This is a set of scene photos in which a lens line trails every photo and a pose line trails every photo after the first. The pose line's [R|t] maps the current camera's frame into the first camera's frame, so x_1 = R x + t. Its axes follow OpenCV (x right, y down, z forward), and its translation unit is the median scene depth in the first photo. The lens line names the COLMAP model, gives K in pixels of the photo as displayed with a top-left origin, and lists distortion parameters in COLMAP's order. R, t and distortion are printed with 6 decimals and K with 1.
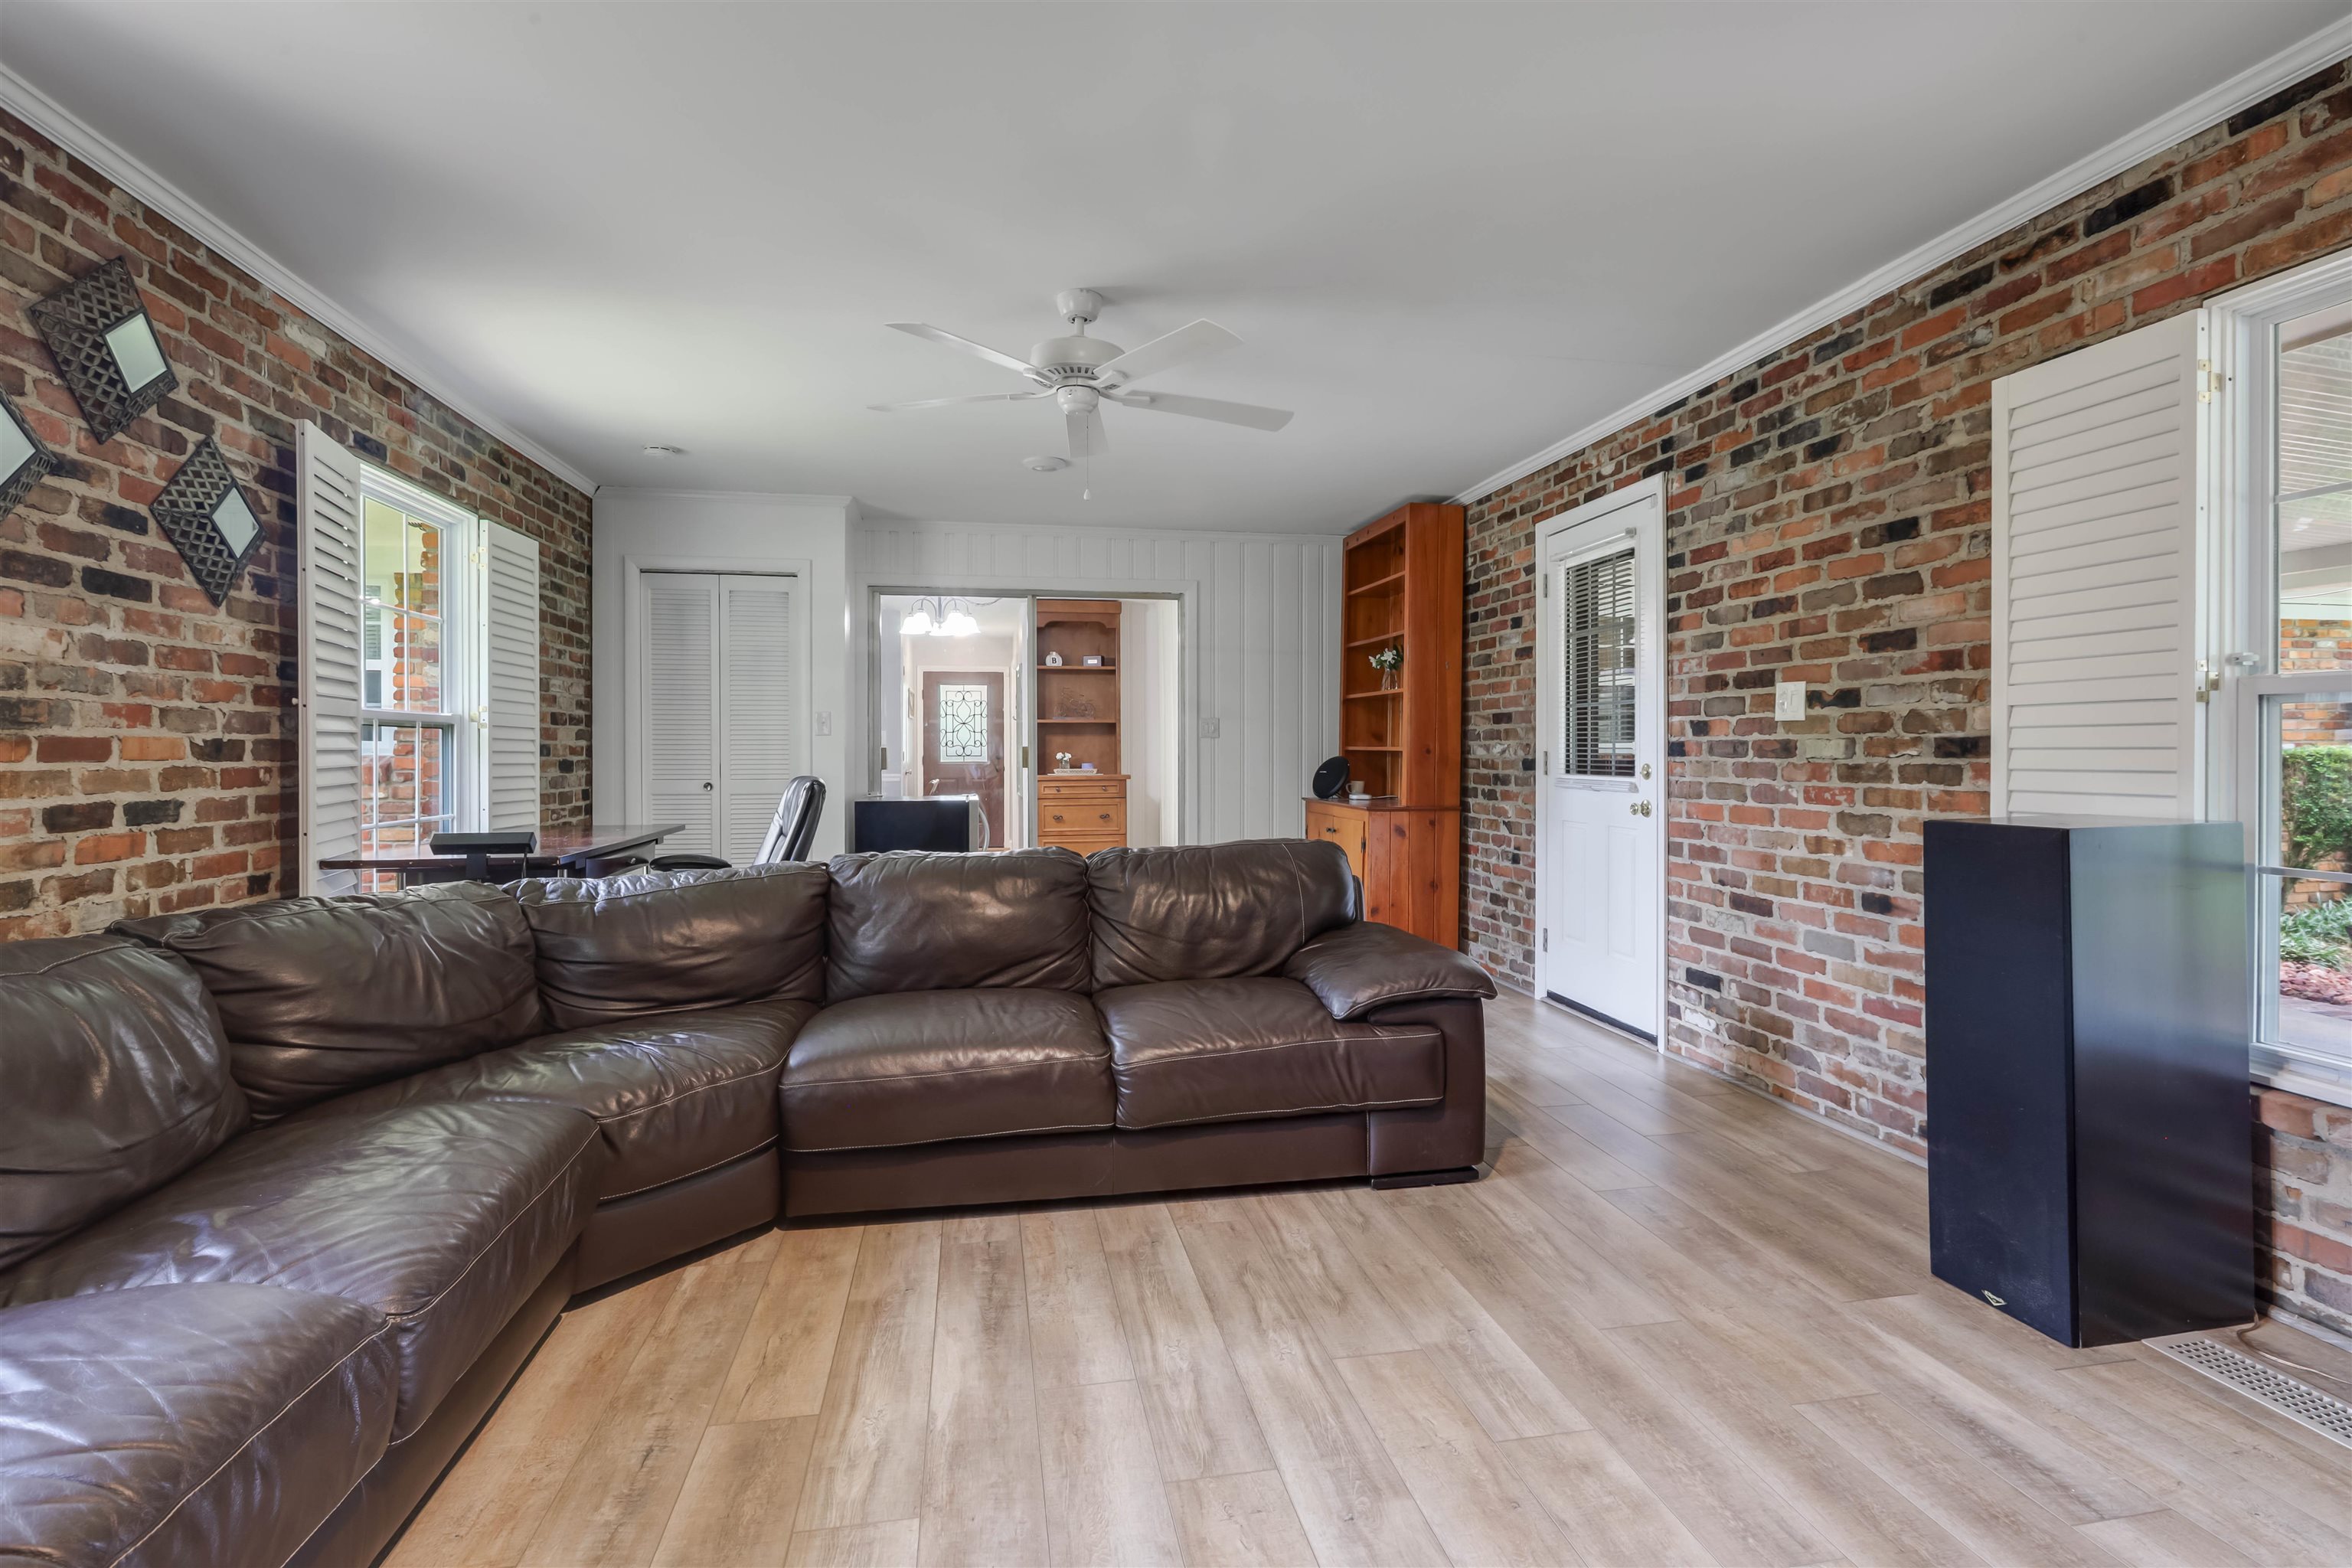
lens RADIAL K [[1065.6, 0, 1183.0], [0, 1065.6, 766.0], [0, 0, 1]] dist [-0.005152, -0.002014]
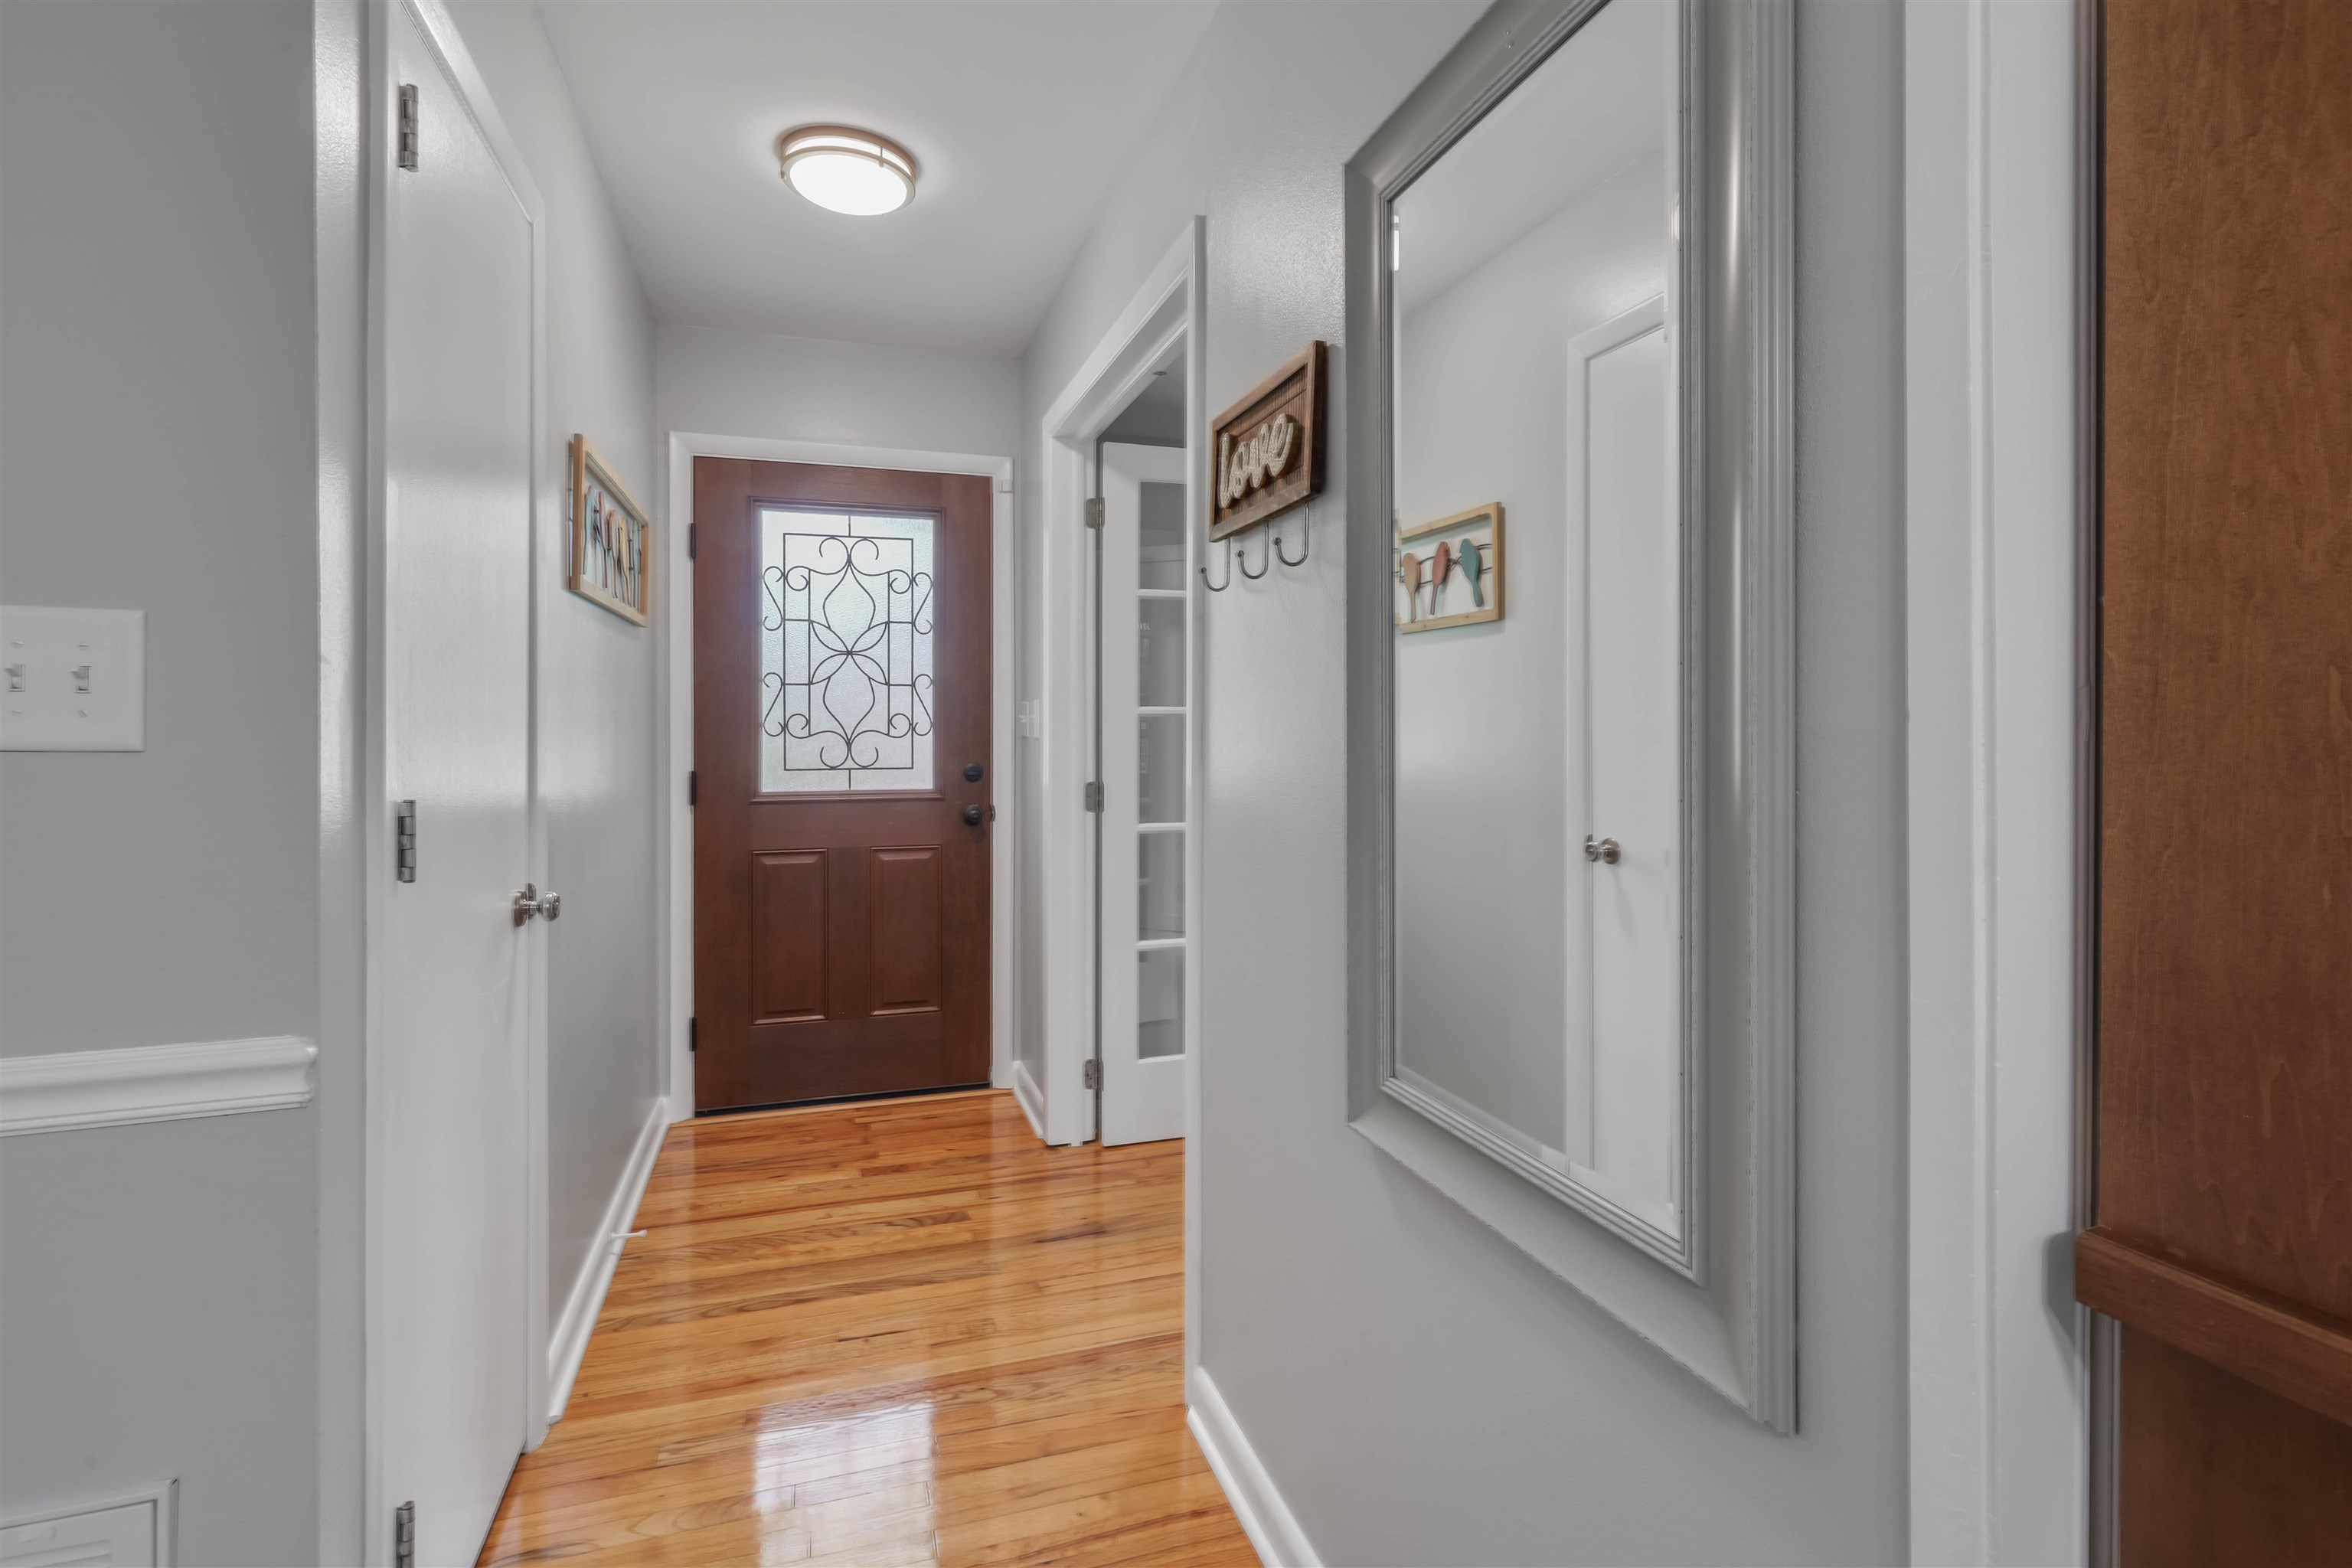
lens RADIAL K [[1065.6, 0, 1167.7], [0, 1065.6, 727.1], [0, 0, 1]] dist [-0.005152, -0.002014]
pose [[0.992492, -0.000978, 0.122302, -0.211154], [0.002539, 0.999917, -0.012613, -0.022770], [-0.122280, 0.012829, 0.992413, 0.958617]]
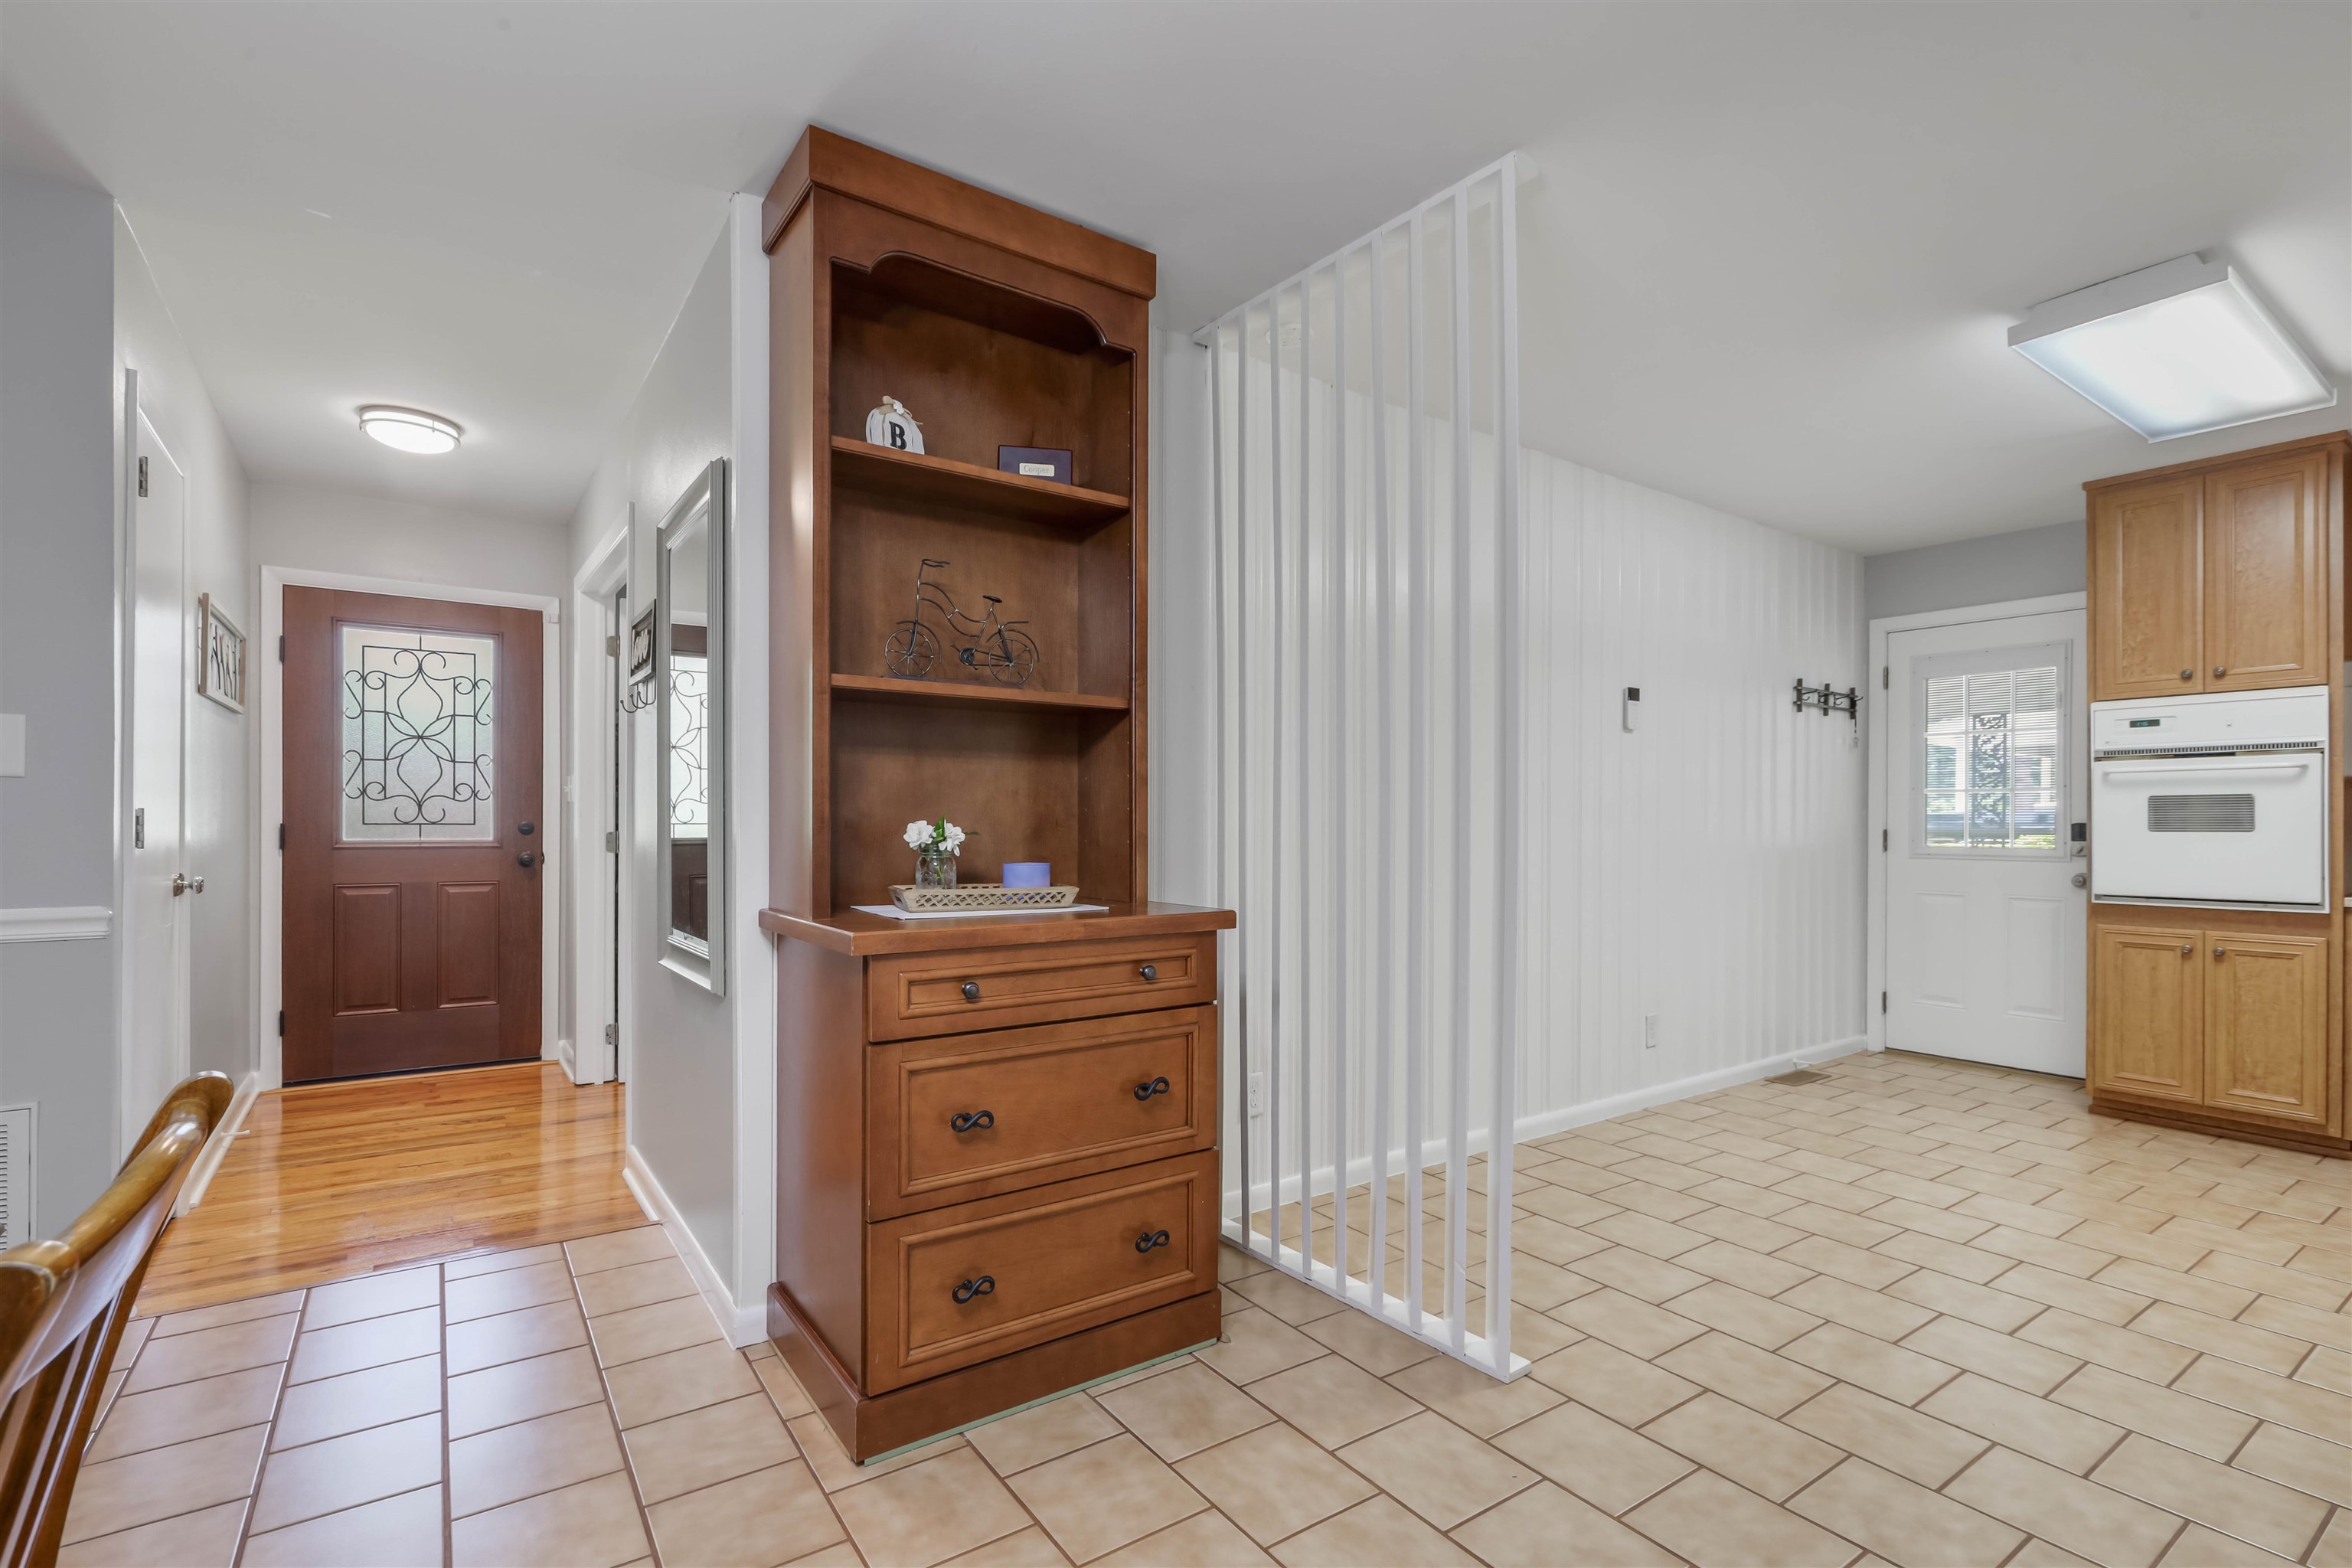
lens RADIAL K [[1065.6, 0, 1170.2], [0, 1065.6, 829.7], [0, 0, 1]] dist [-0.005152, -0.002014]
pose [[0.912216, 0.003259, 0.409696, -0.159834], [-0.002114, 0.999992, -0.003249, -0.009605], [-0.409703, 0.002097, 0.912216, 0.745963]]
